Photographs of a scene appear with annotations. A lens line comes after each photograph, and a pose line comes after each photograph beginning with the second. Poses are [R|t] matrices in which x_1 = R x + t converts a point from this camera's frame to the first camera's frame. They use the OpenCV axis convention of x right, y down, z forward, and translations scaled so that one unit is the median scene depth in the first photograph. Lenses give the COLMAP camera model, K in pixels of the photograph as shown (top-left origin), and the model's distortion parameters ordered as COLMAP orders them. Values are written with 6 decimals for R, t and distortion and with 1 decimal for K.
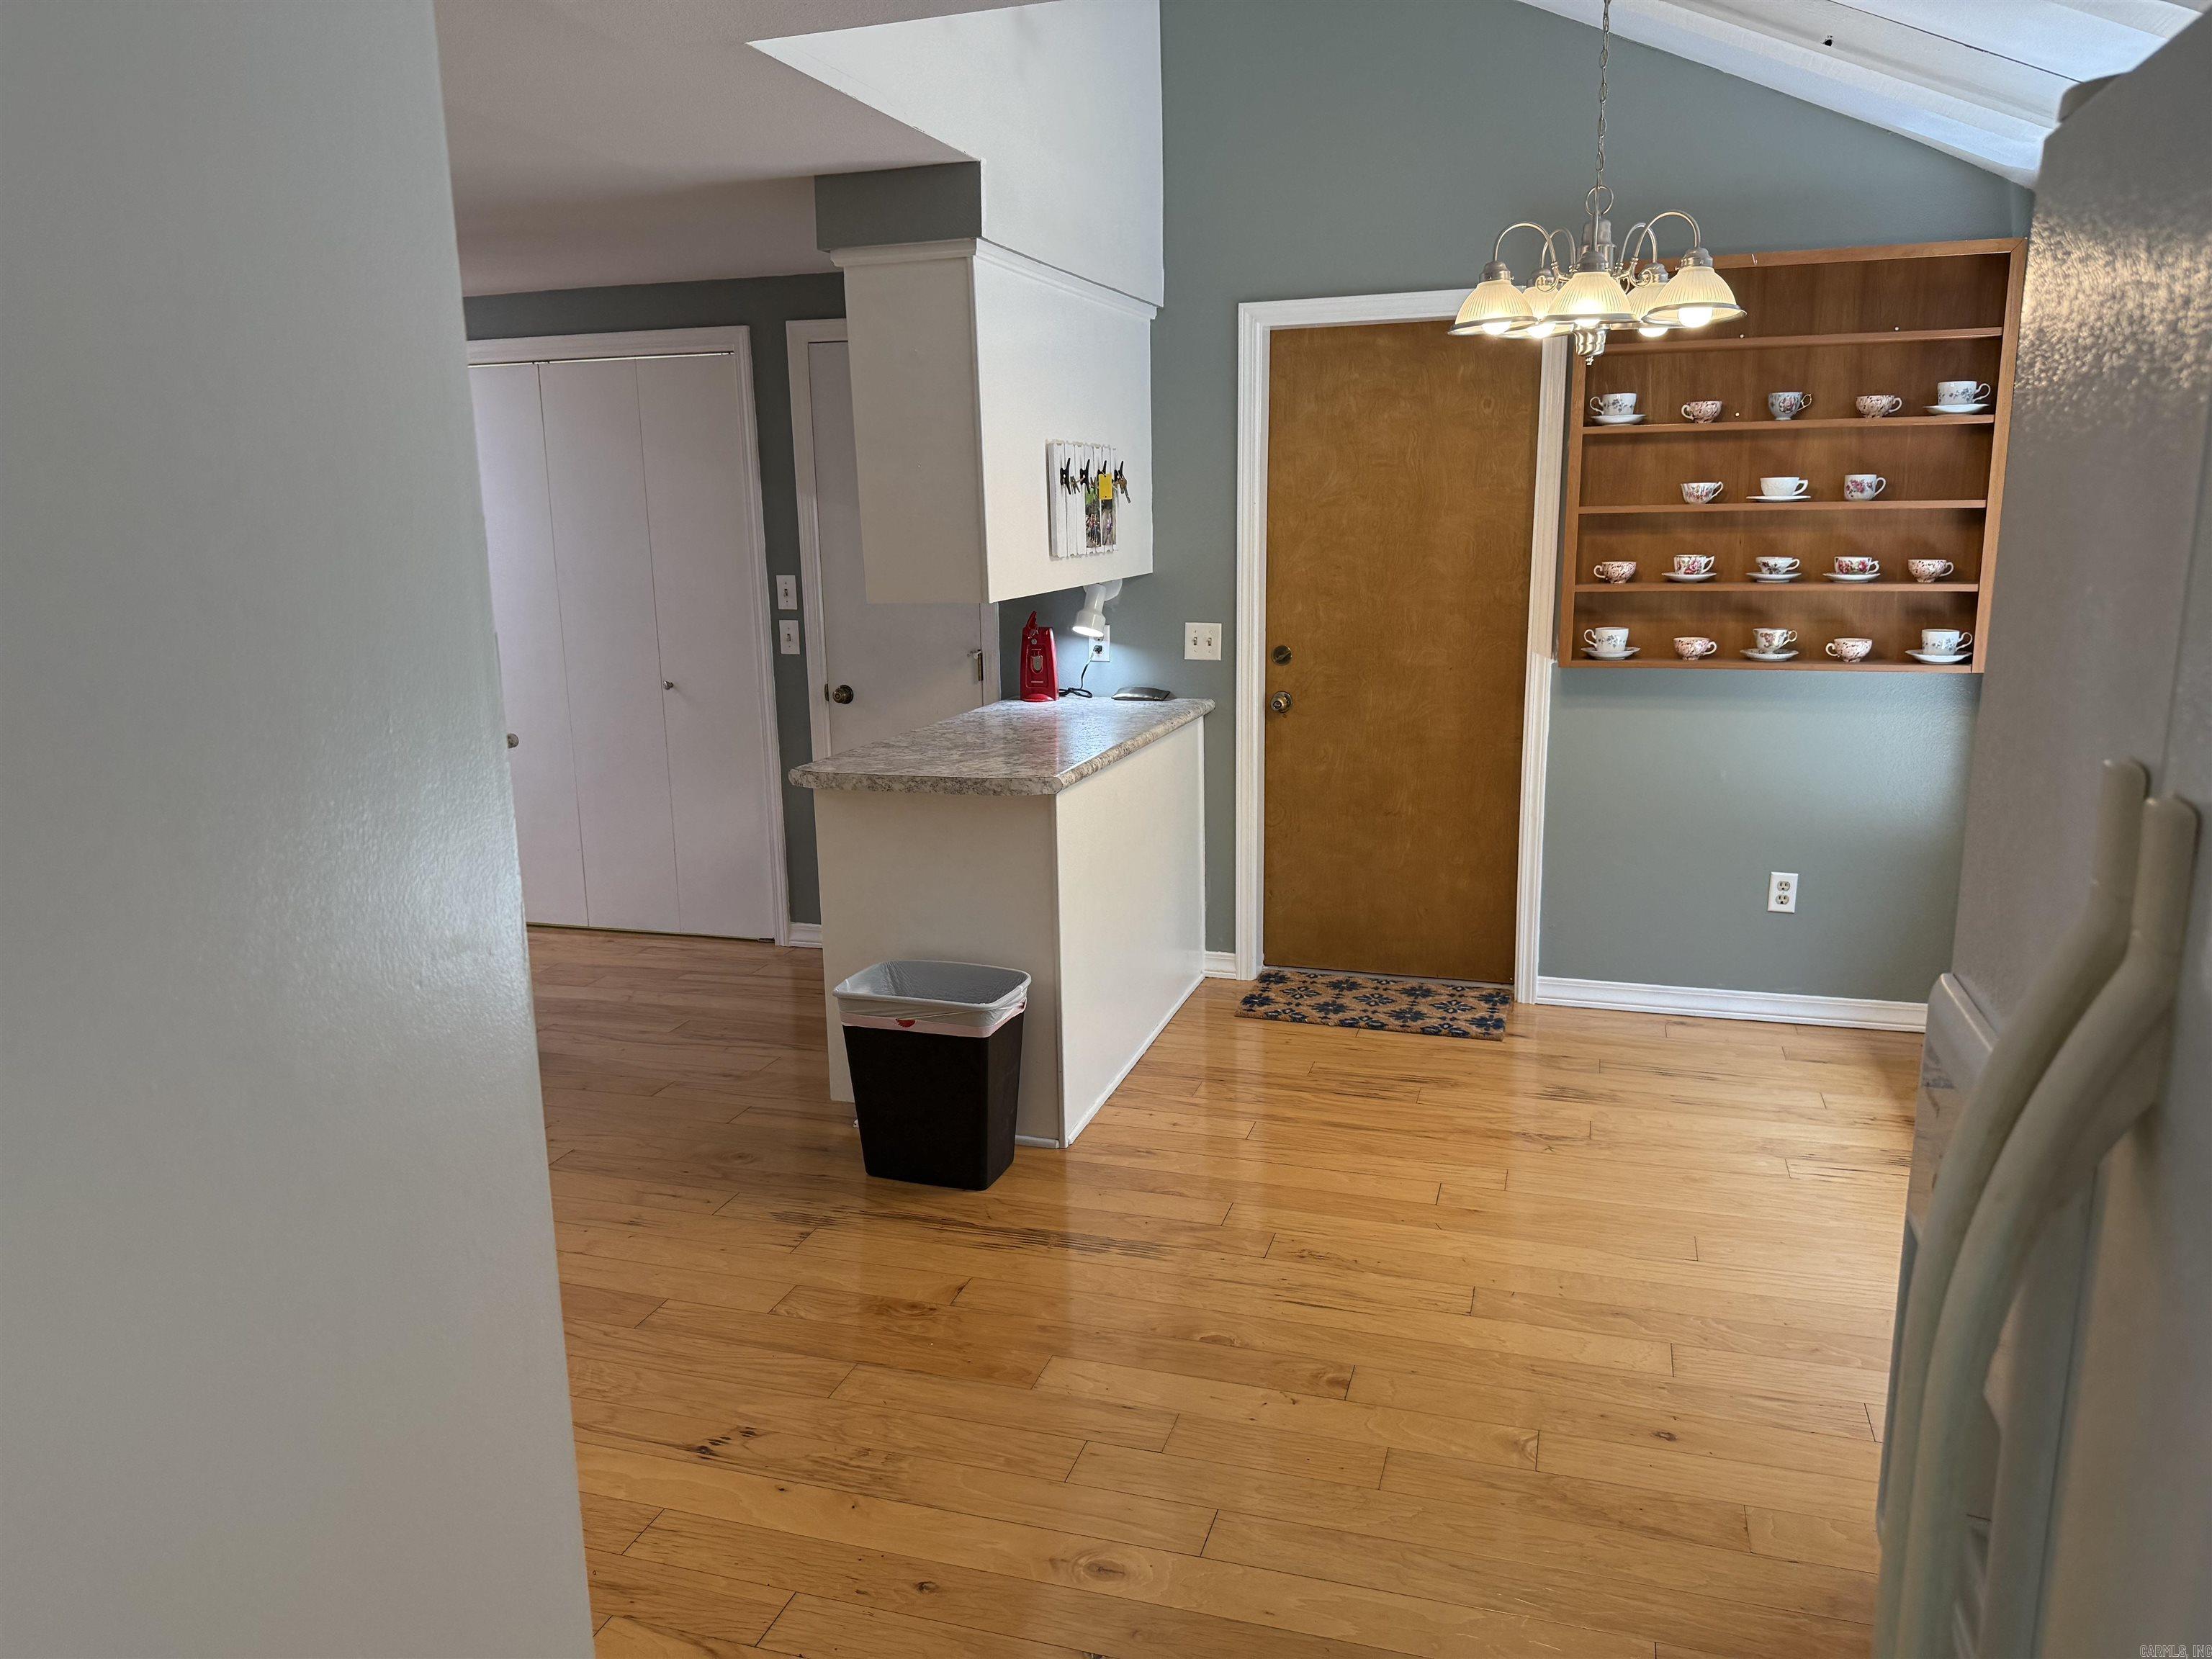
lens RADIAL K [[1560.3, 0, 1070.7], [0, 1560.3, 843.6], [0, 0, 1]] dist [0.017811, -0.030080]
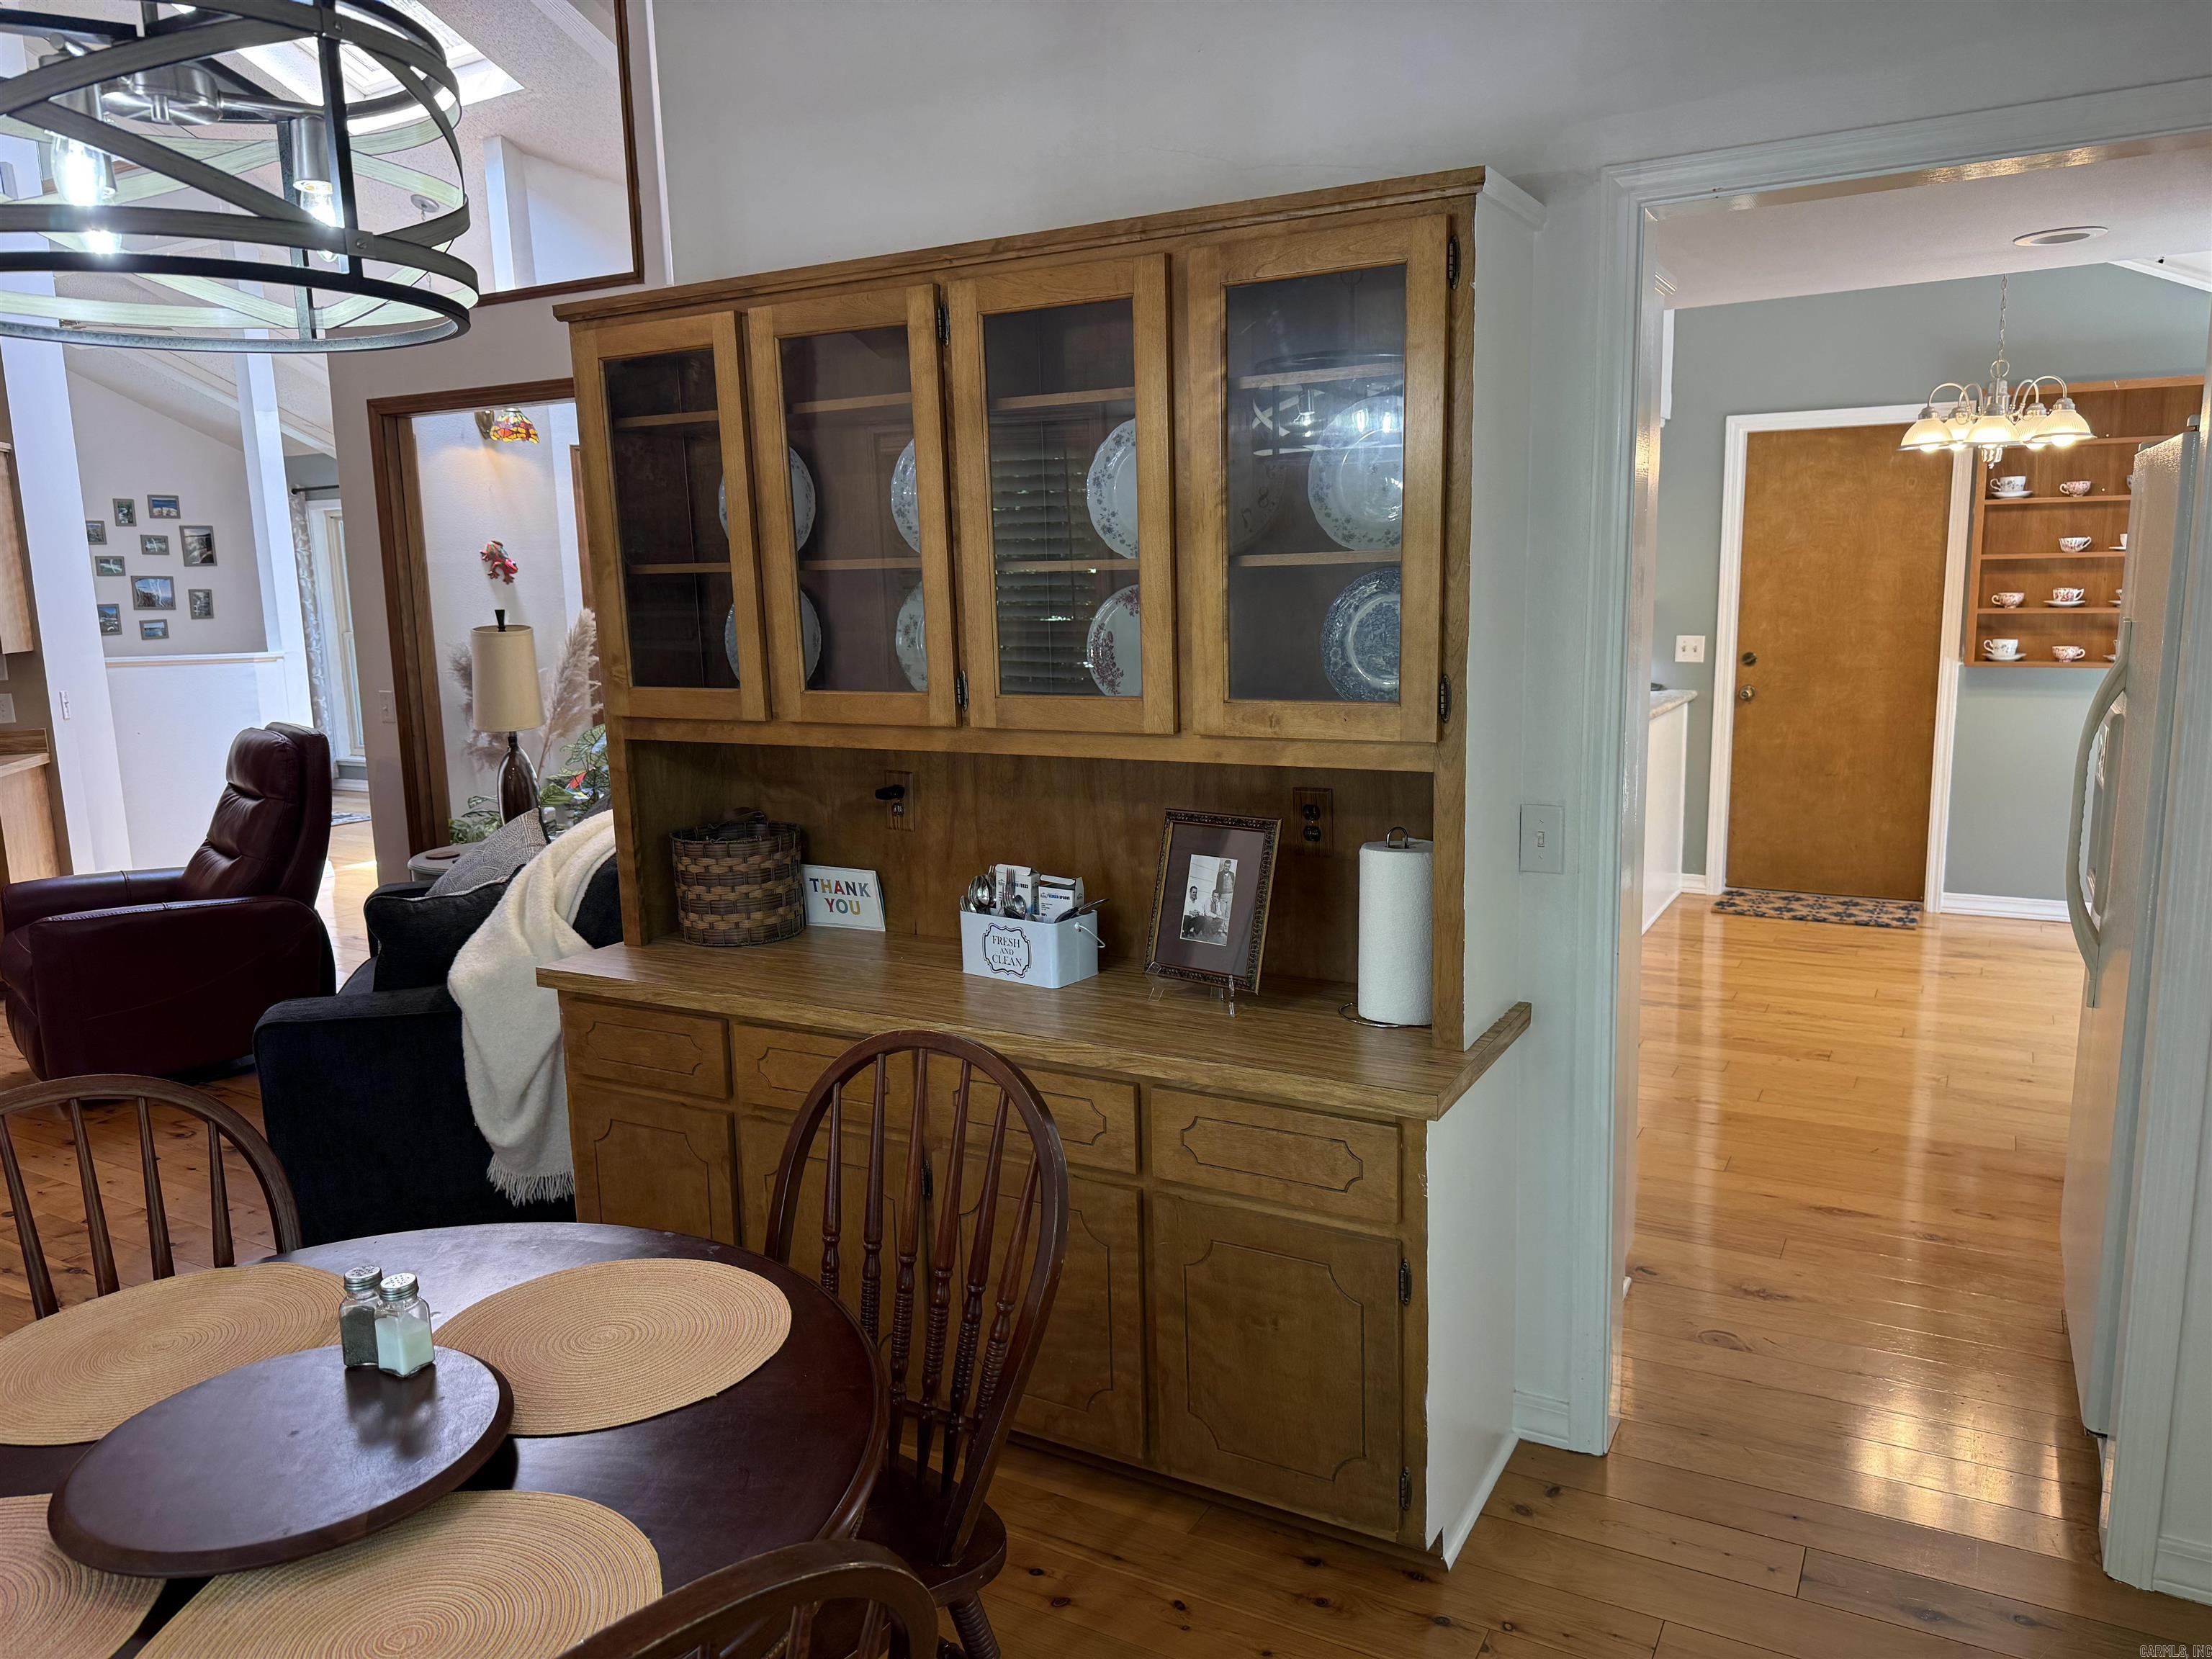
lens RADIAL K [[1560.3, 0, 1108.8], [0, 1560.3, 825.8], [0, 0, 1]] dist [0.017811, -0.030080]
pose [[0.981225, 0.028927, -0.190687, -0.176200], [-0.035848, 0.998814, -0.032945, 0.106836], [0.189508, 0.039162, 0.981098, -0.539258]]
